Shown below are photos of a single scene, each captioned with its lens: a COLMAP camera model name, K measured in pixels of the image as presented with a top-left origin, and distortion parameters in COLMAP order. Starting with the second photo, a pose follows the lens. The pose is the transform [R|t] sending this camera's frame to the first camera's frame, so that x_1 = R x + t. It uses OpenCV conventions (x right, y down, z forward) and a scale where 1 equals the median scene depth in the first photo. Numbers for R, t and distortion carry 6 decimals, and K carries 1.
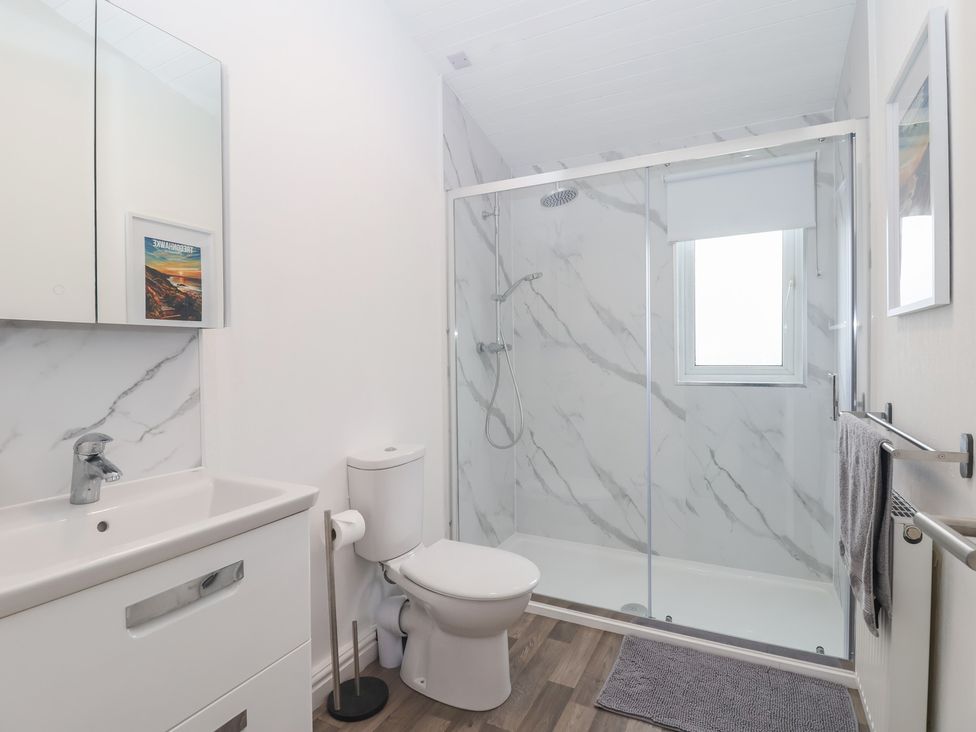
lens RADIAL K [[519.3, 0, 489.0], [0, 519.3, 362.2], [0, 0, 1]] dist [0.003979, -0.006696]
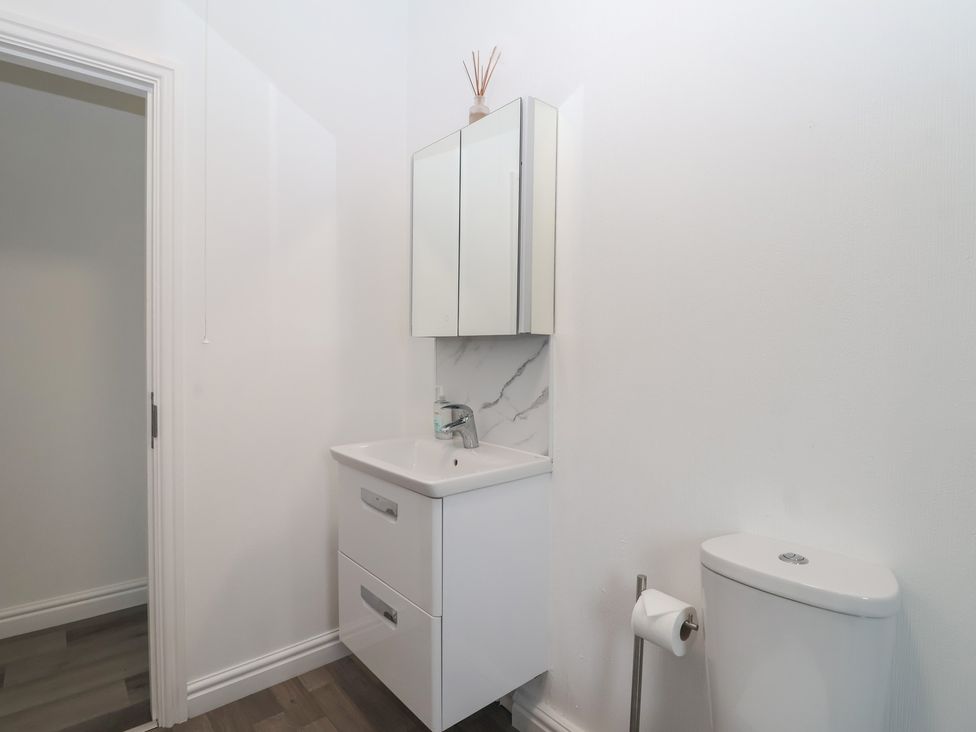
lens RADIAL K [[519.3, 0, 489.0], [0, 519.3, 363.8], [0, 0, 1]] dist [0.003979, -0.006696]
pose [[-0.388570, 0.039056, -0.920591, 0.572241], [-0.011070, 0.998831, 0.047048, -0.056359], [0.921353, 0.028472, -0.387683, 1.413948]]
